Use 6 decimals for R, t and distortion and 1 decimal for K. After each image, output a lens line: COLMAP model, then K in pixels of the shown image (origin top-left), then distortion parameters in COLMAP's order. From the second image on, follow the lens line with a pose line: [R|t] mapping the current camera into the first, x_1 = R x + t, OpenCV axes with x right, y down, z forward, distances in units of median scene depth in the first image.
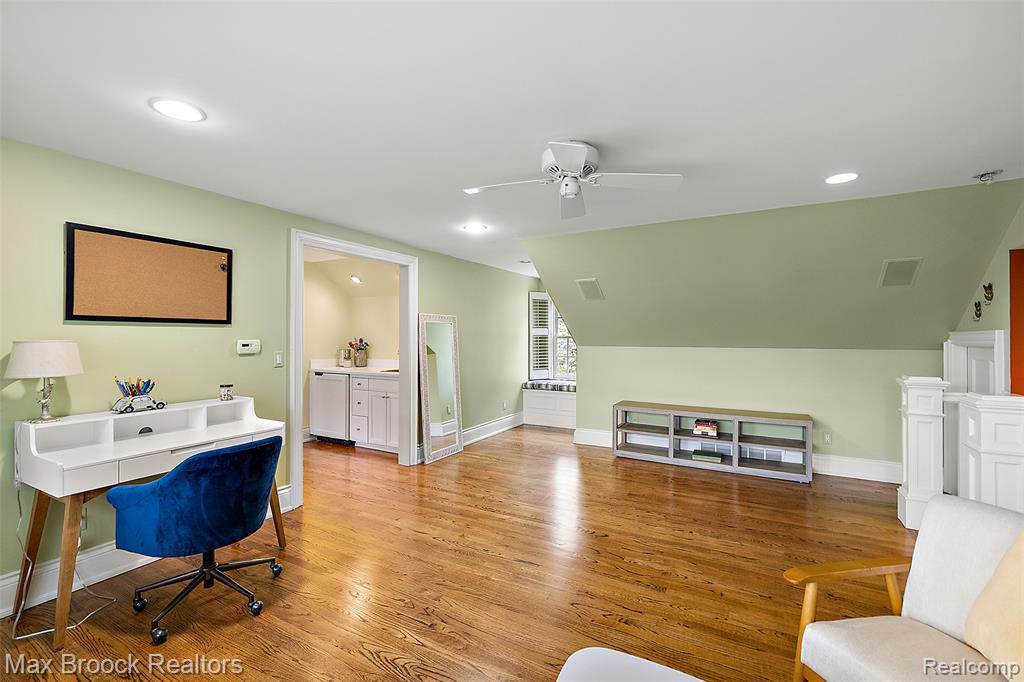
lens RADIAL K [[440.1, 0, 518.7], [0, 440.1, 338.4], [0, 0, 1]] dist [0.003935, 0.000128]
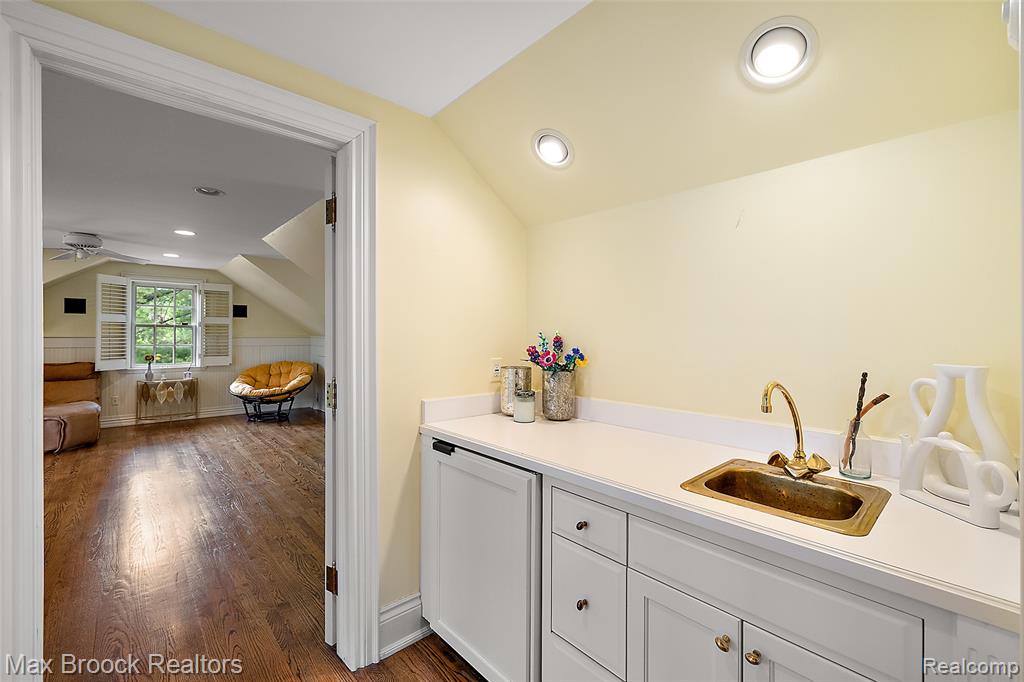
lens RADIAL K [[440.1, 0, 513.0], [0, 440.1, 335.3], [0, 0, 1]] dist [0.003935, 0.000128]
pose [[0.944602, 0.003055, -0.328205, -0.300018], [0.000183, 0.999952, 0.009835, -0.004784], [0.328219, -0.009350, 0.944555, 0.710275]]
